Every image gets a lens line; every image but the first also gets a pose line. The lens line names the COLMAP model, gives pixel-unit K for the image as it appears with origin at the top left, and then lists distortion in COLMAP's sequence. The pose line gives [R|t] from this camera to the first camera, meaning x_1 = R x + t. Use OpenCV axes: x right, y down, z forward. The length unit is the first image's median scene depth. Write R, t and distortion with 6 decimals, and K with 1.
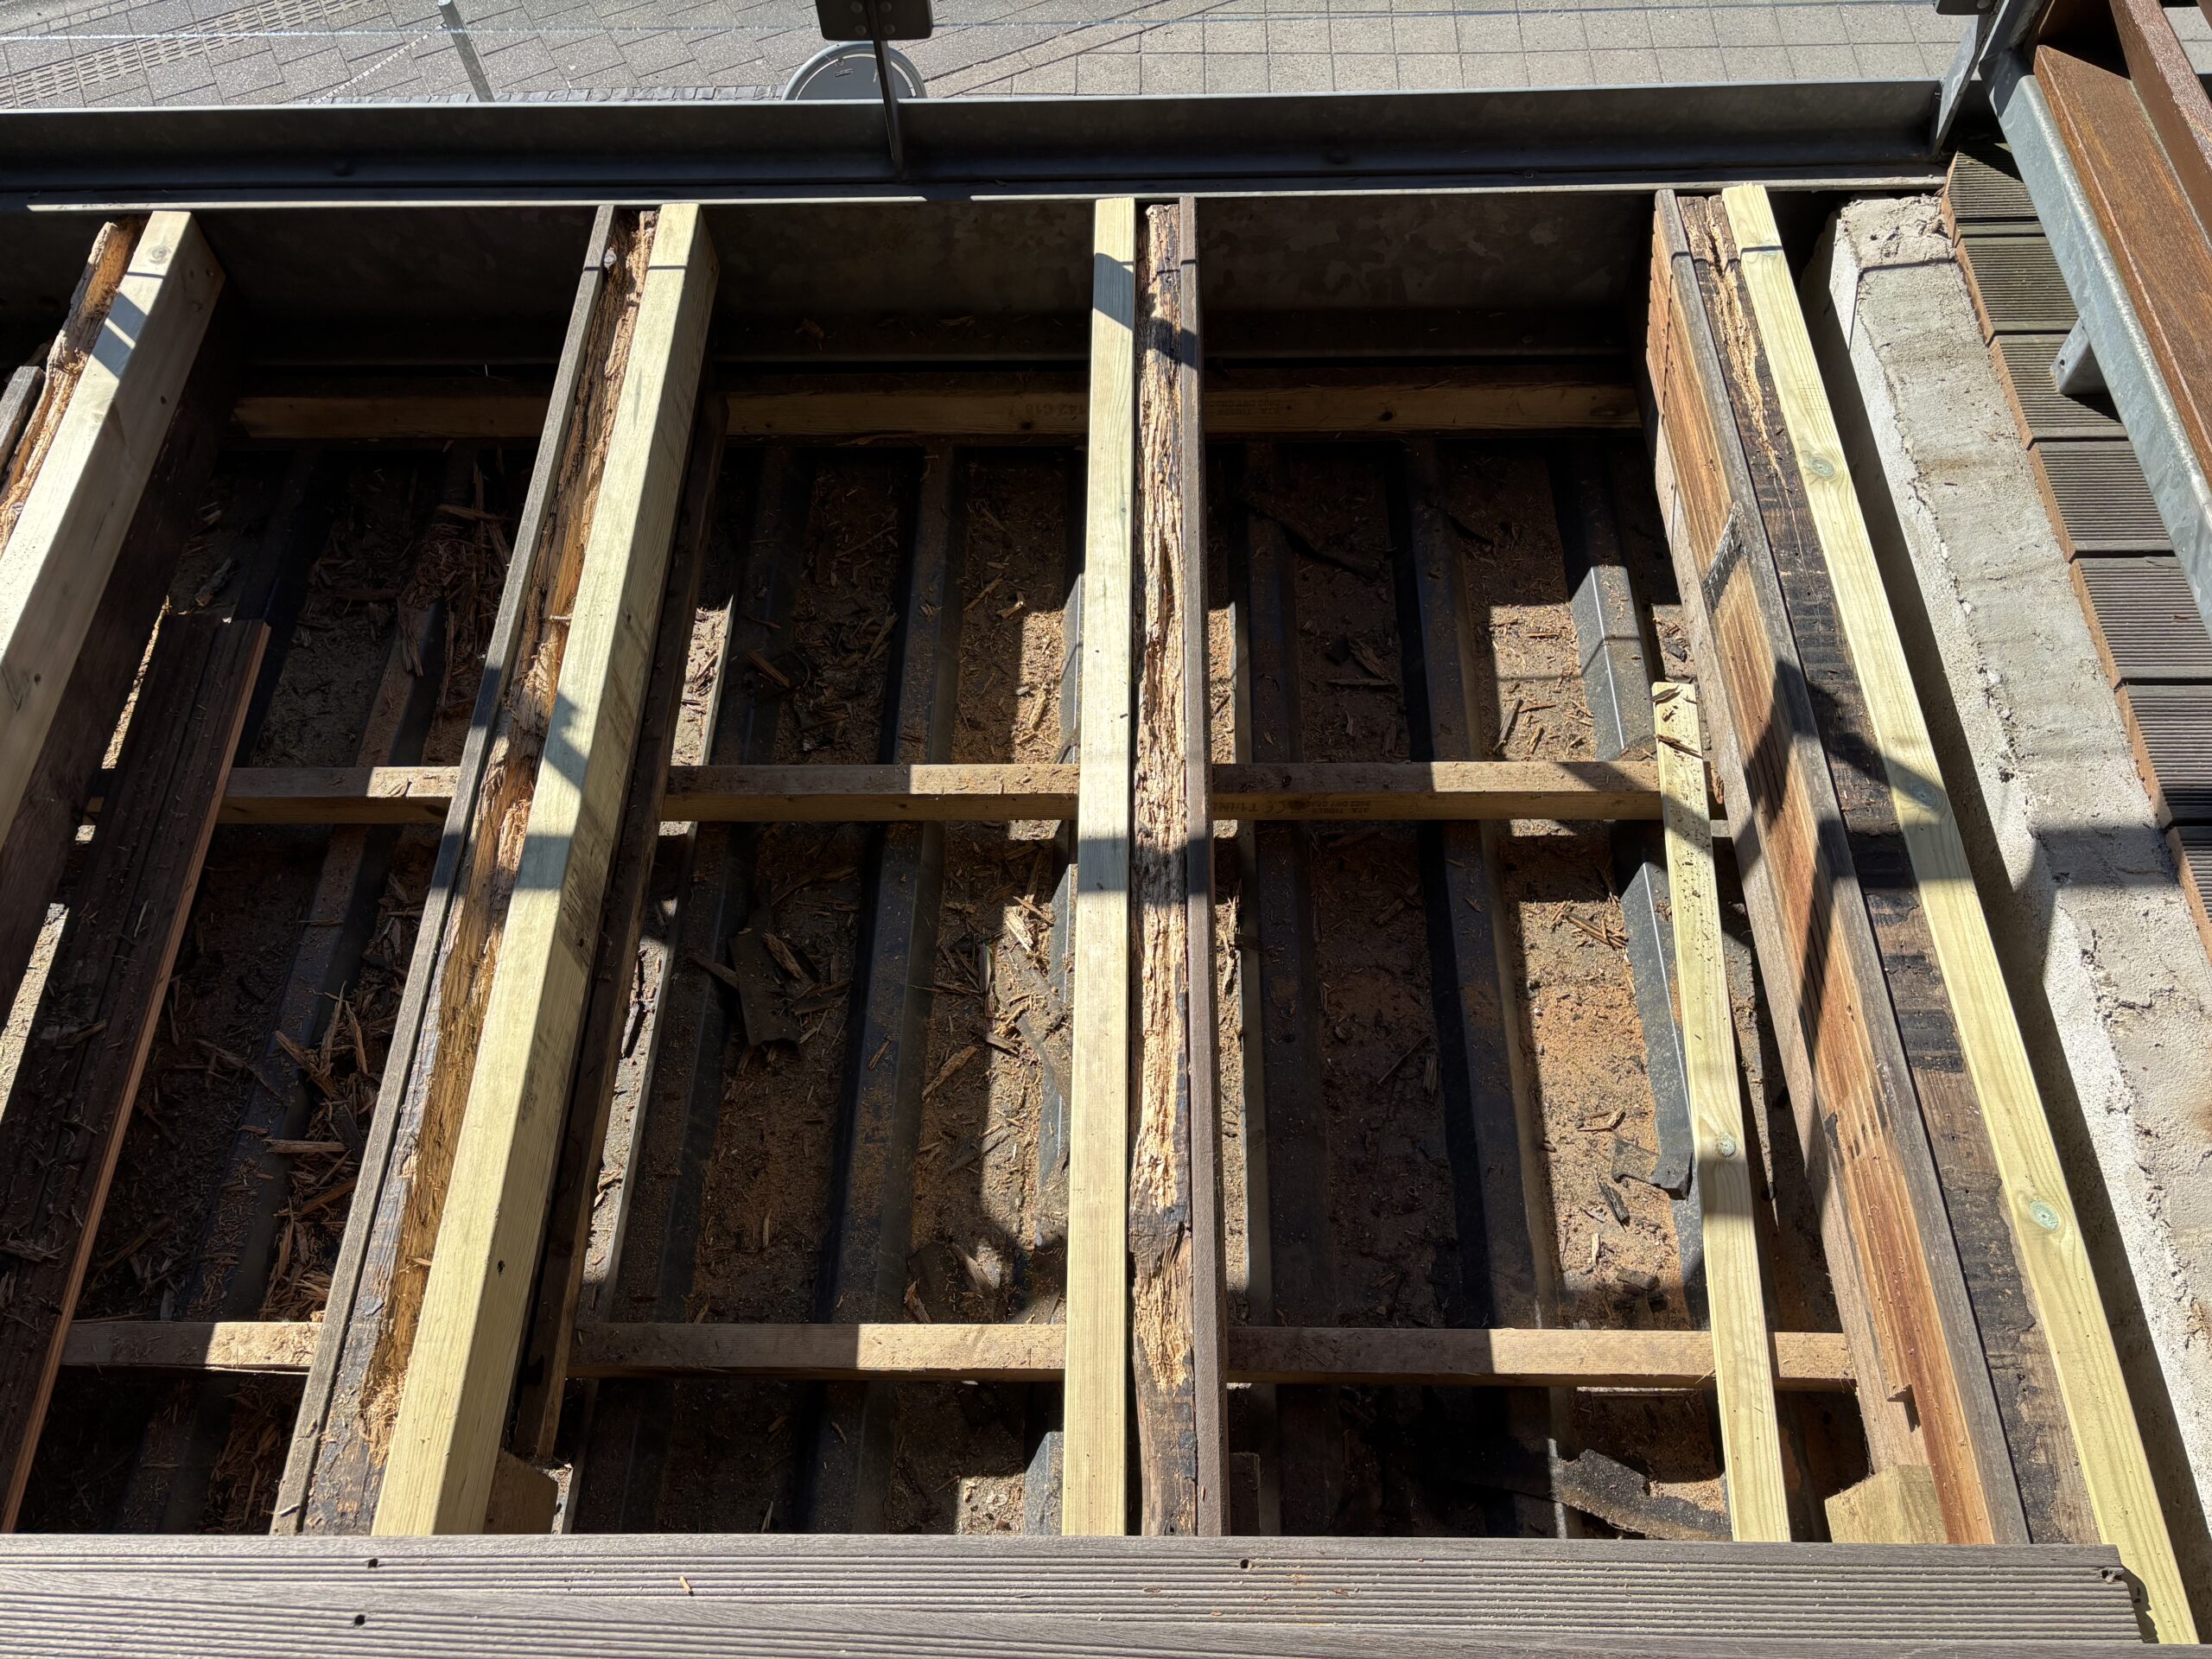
lens RADIAL K [[1659.3, 0, 1106.6], [0, 1659.3, 843.1], [0, 0, 1]] dist [0.066254, -0.070719]
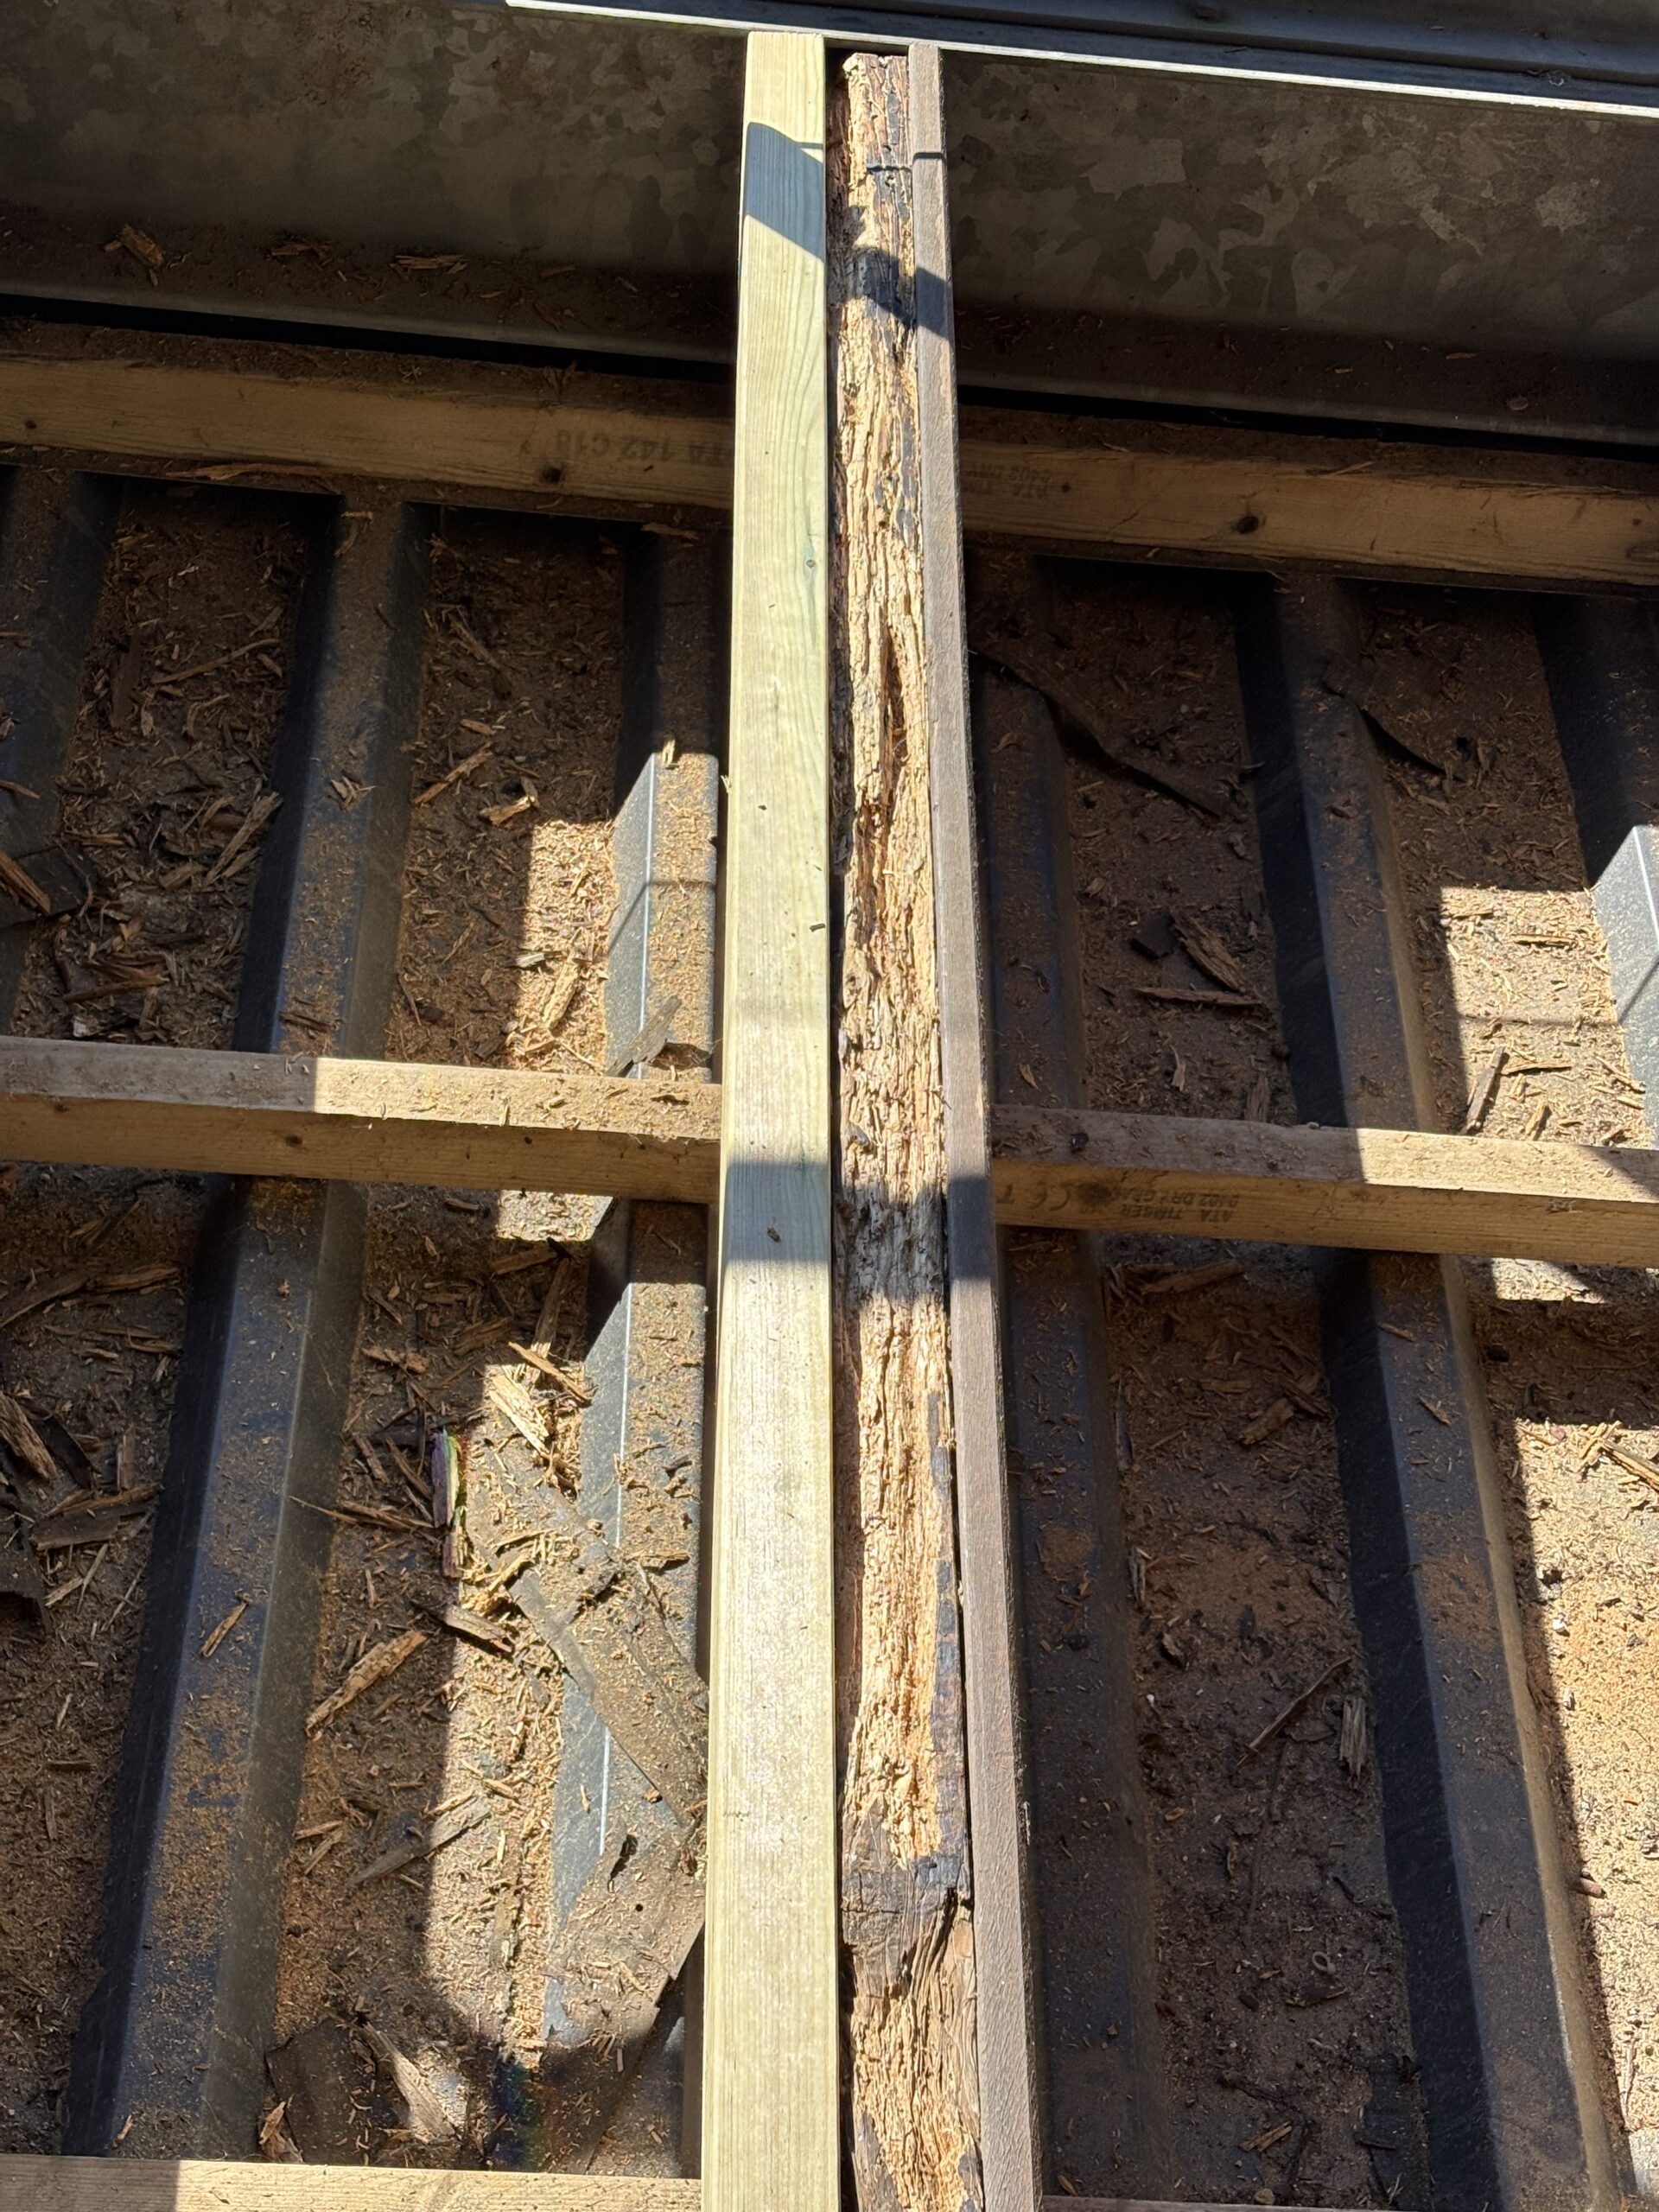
lens RADIAL K [[3315.3, 0, 819.6], [0, 3315.3, 1149.8], [0, 0, 1]] dist [0.141988, -0.472785]
pose [[0.989748, 0.075721, 0.121100, -0.090842], [-0.057483, 0.987379, -0.147576, 0.118266], [-0.130746, 0.139102, 0.981609, 0.027197]]
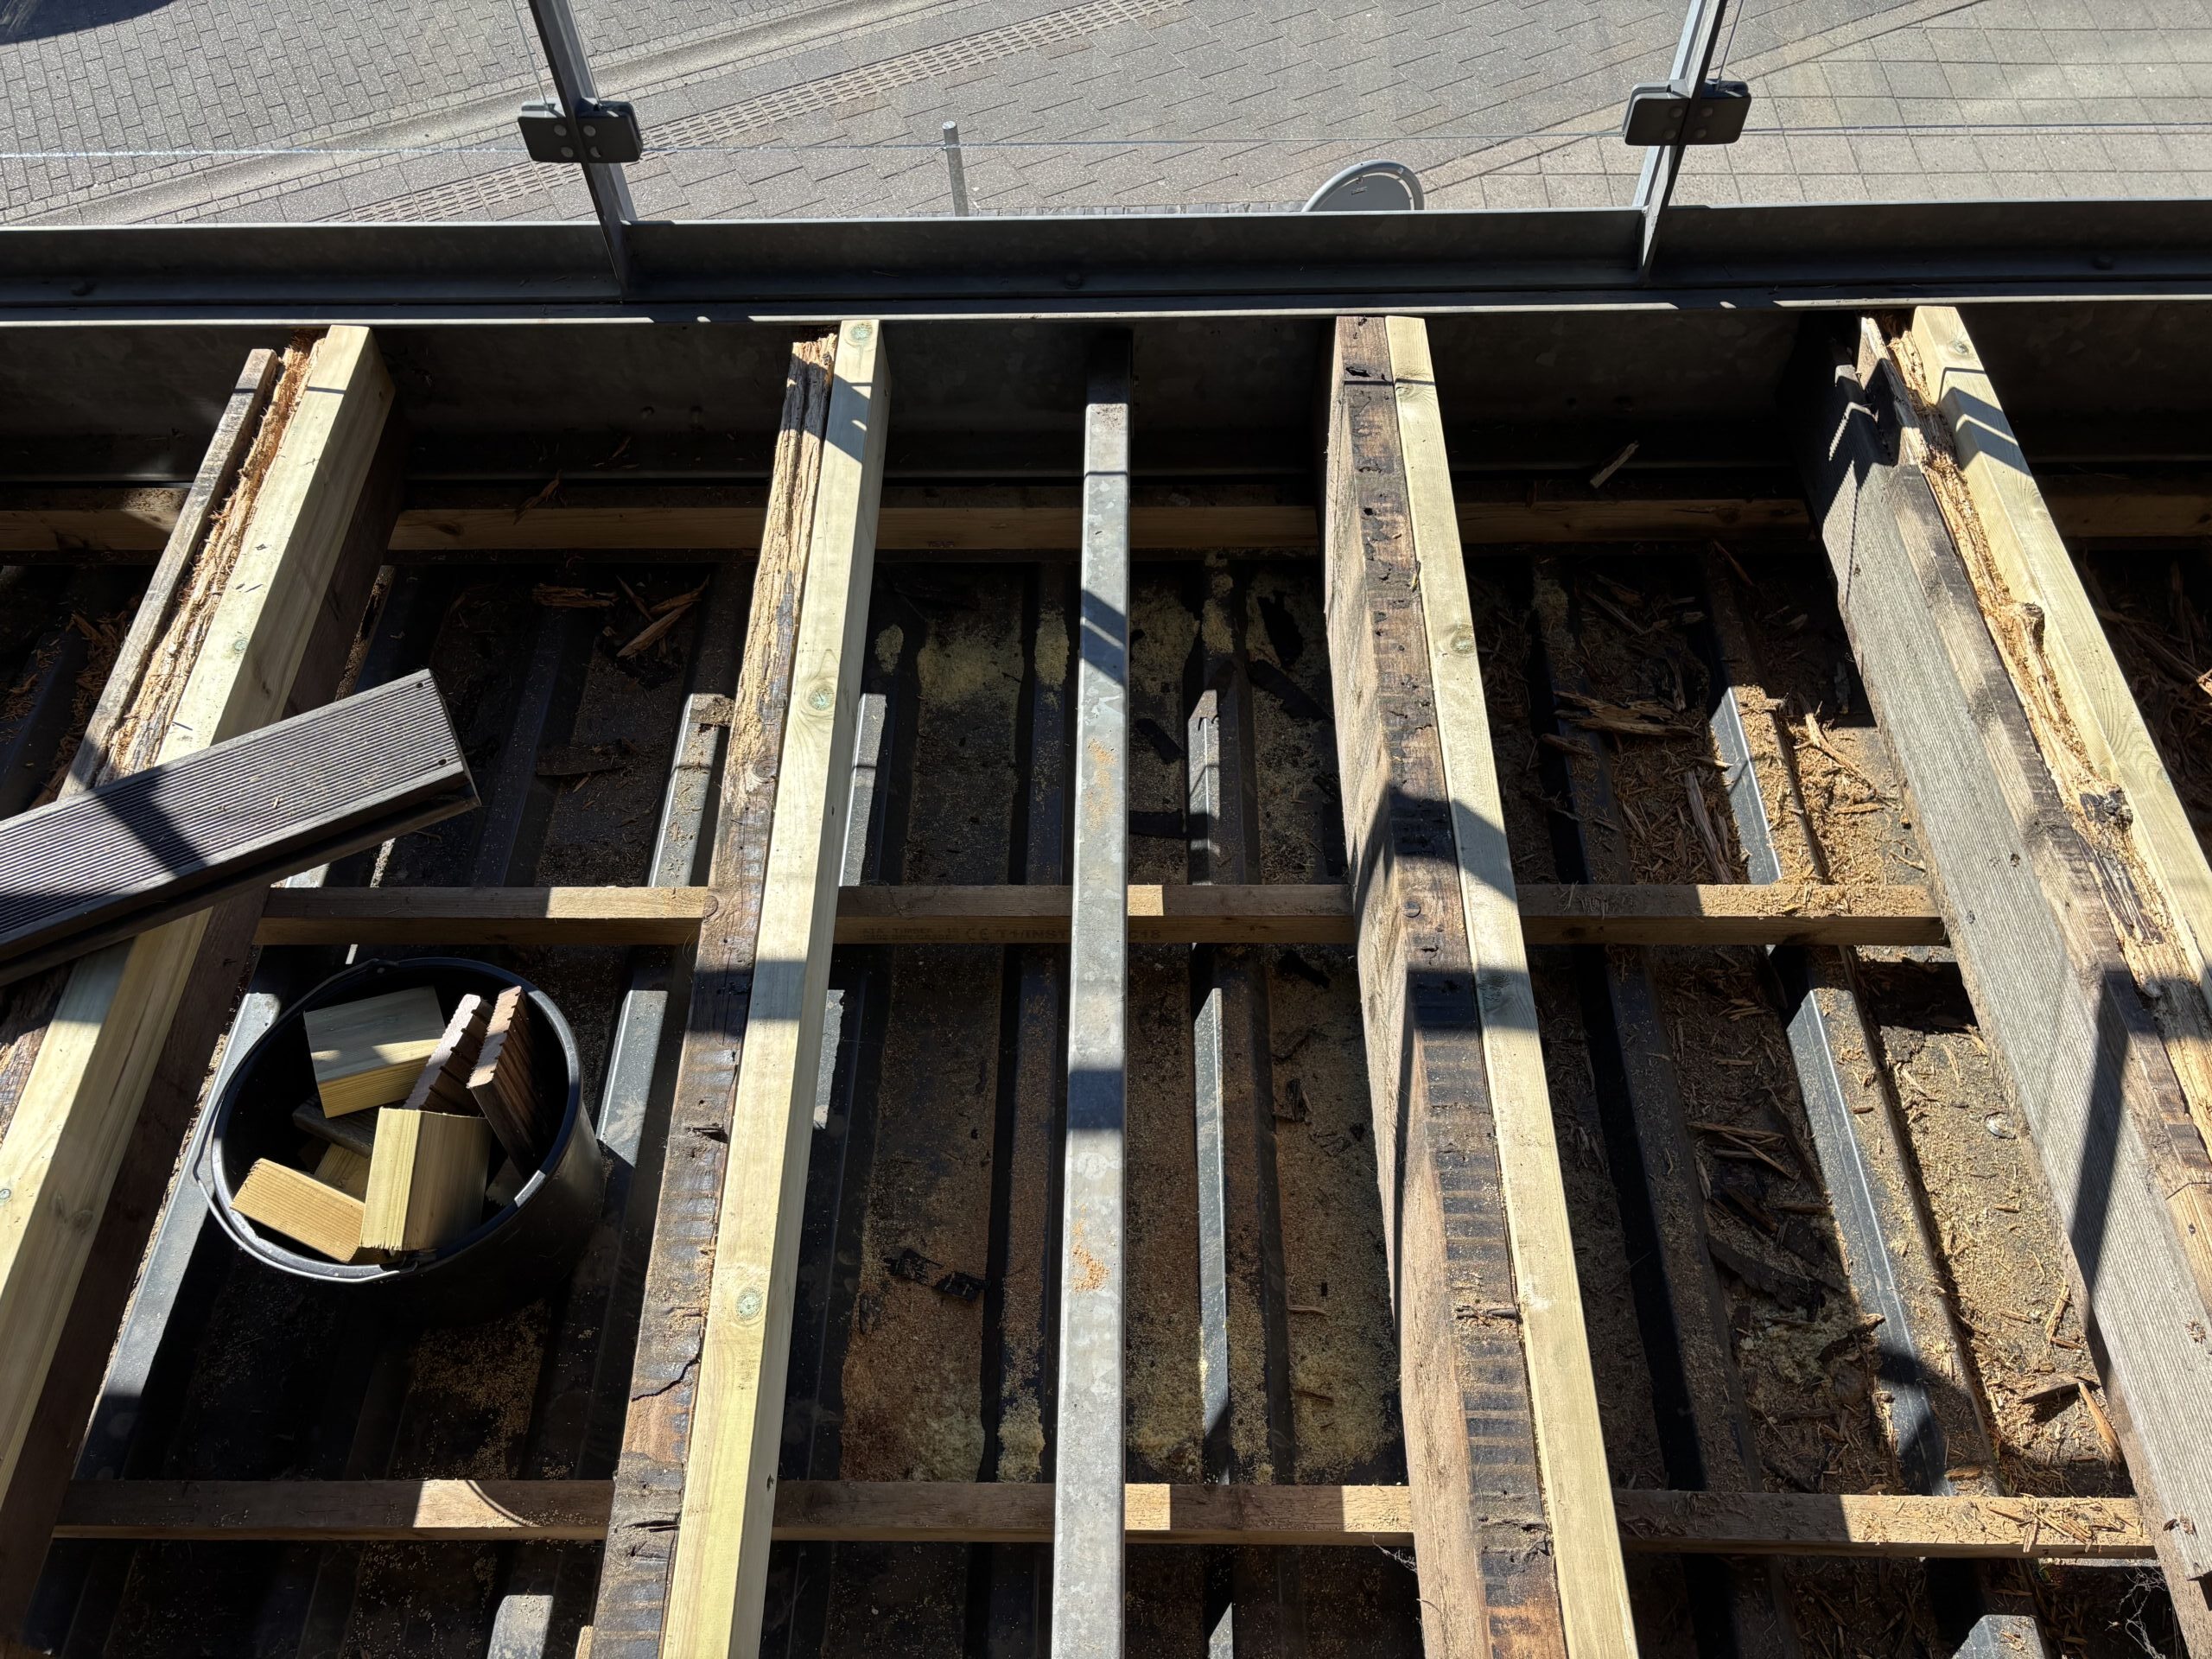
lens RADIAL K [[1667.3, 0, 1094.9], [0, 1667.3, 830.1], [0, 0, 1]] dist [0.010377, 0.003074]
pose [[0.999998, 0.001192, 0.001888, -1.146248], [-0.001054, 0.997471, -0.071064, -0.009864], [-0.001968, 0.071062, 0.997470, 0.077611]]
